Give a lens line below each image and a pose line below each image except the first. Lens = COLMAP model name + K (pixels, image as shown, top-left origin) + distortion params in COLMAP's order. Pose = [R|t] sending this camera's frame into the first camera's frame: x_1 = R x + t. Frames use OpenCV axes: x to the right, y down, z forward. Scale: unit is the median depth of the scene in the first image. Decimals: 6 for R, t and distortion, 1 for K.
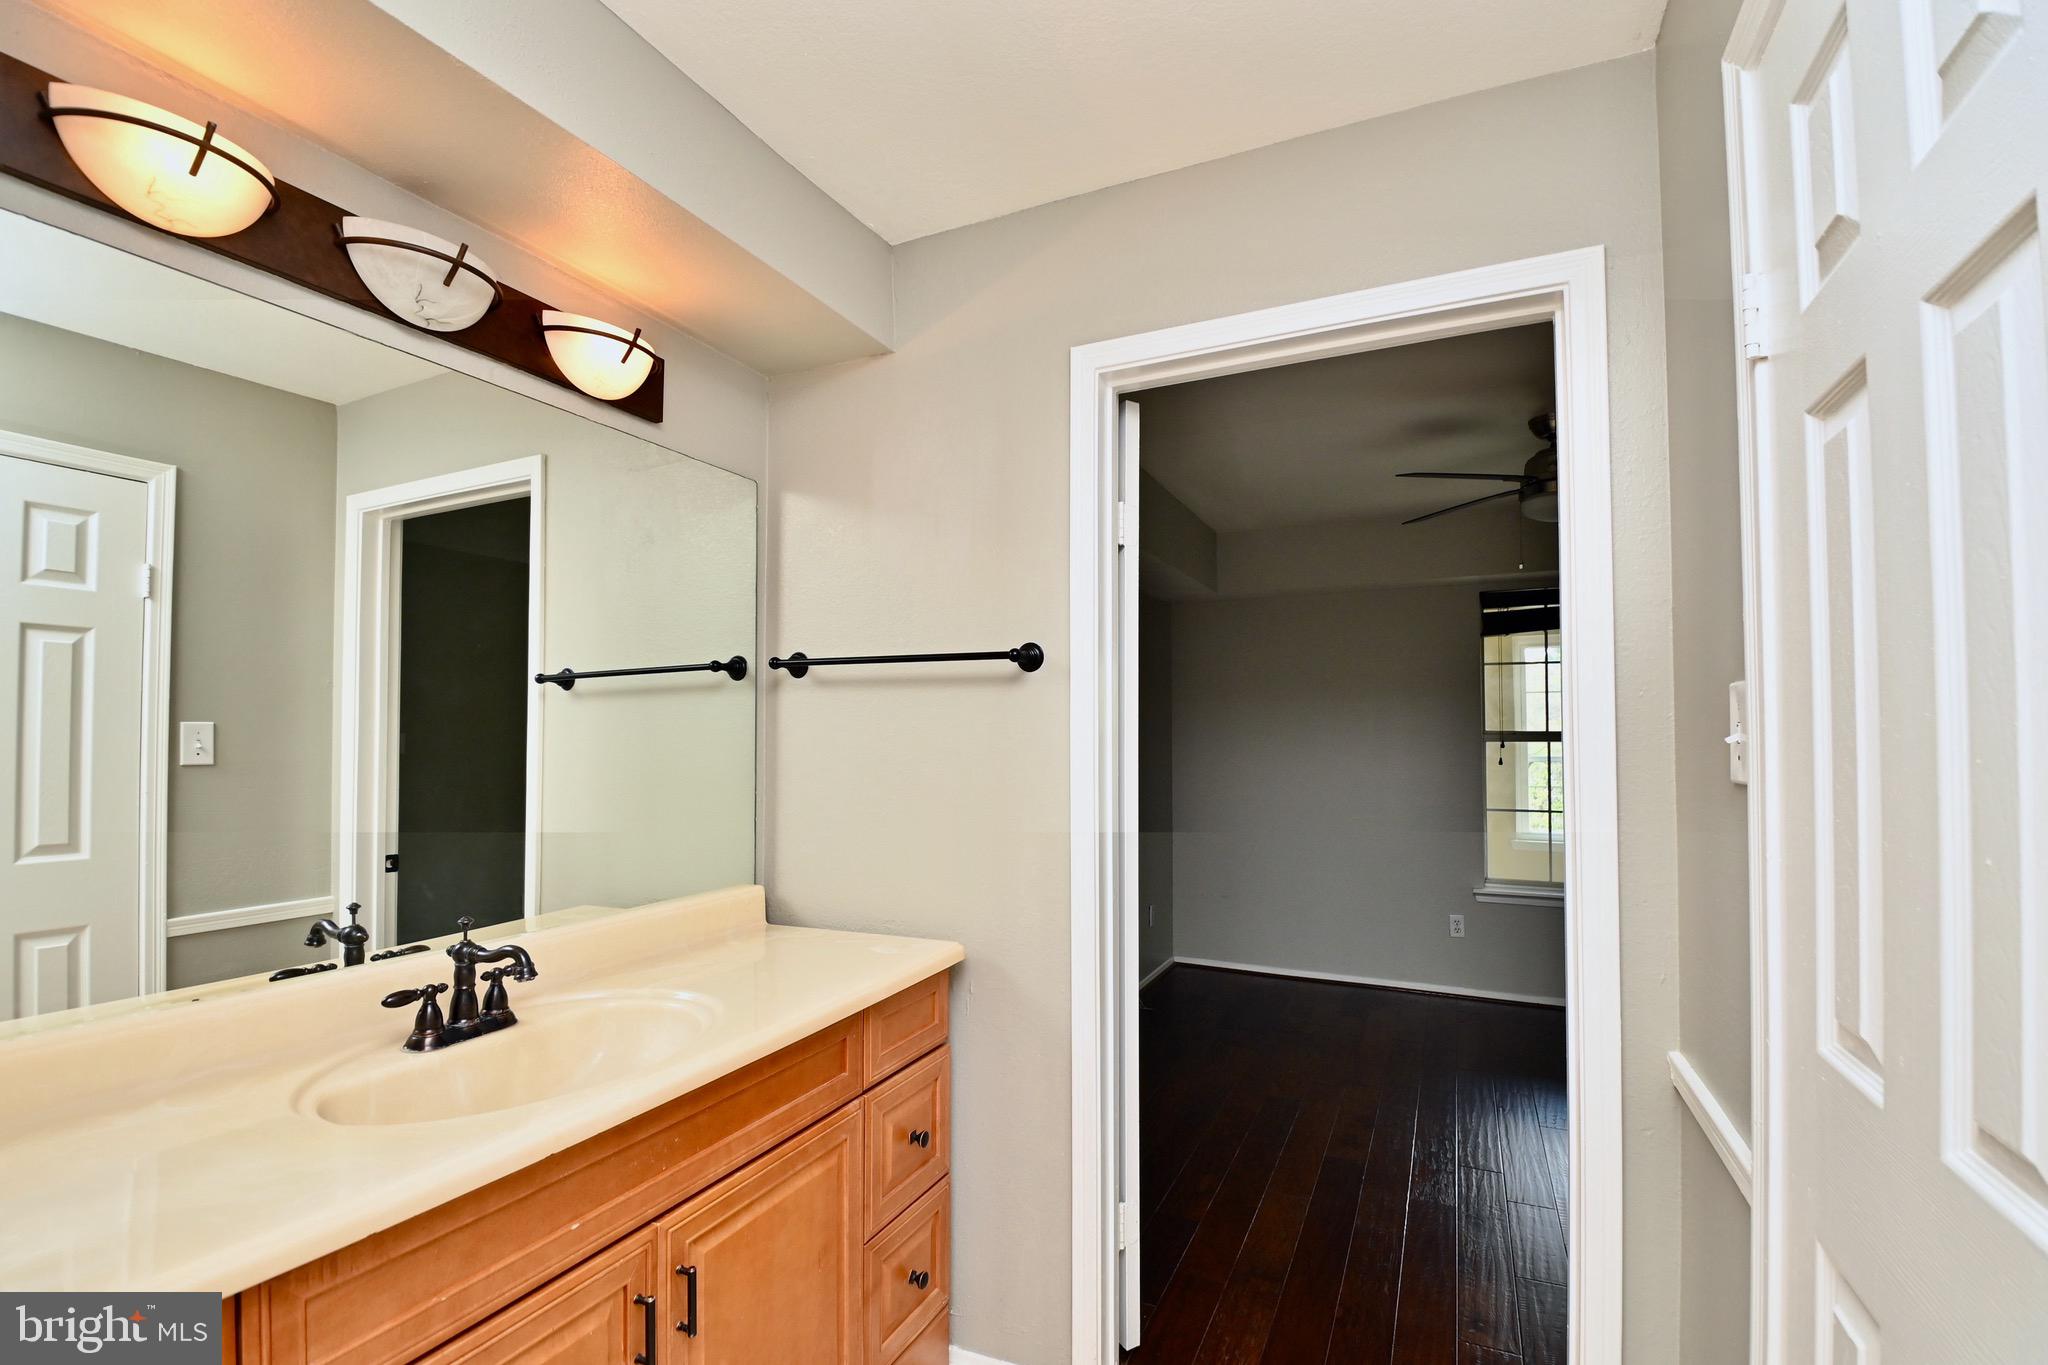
lens RADIAL K [[901.6, 0, 1041.3], [0, 901.6, 711.7], [0, 0, 1]] dist [0.003074, -0.014936]
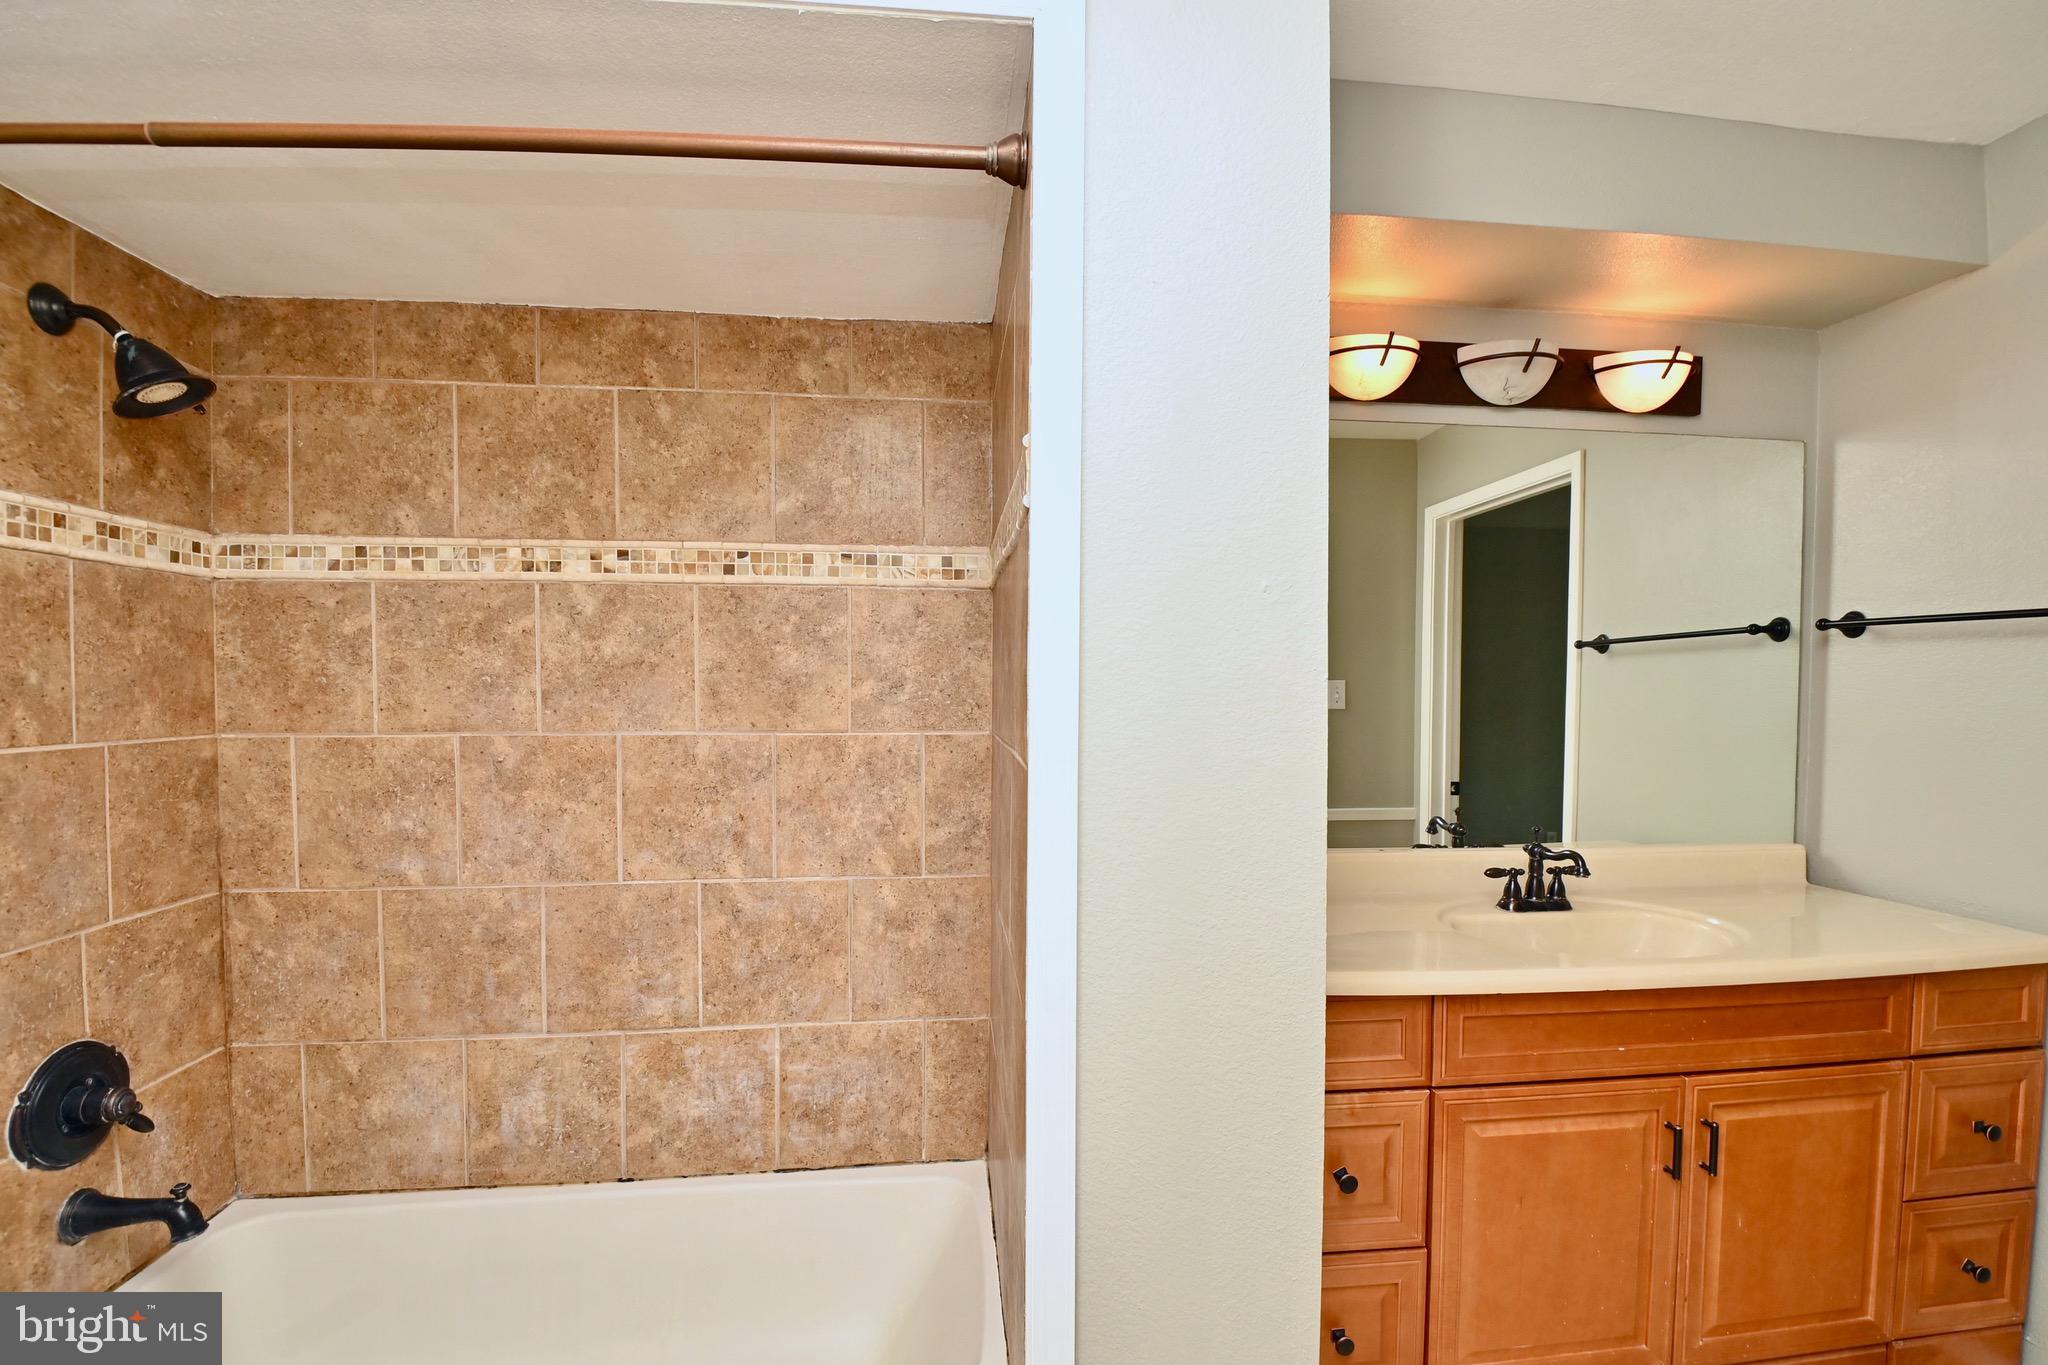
lens RADIAL K [[901.6, 0, 1041.3], [0, 901.6, 711.7], [0, 0, 1]] dist [0.003074, -0.014936]
pose [[0.522204, 0.032045, -0.852219, 0.137146], [0.017812, 0.998666, 0.048466, -0.029436], [0.852635, -0.040489, 0.520936, -0.351638]]
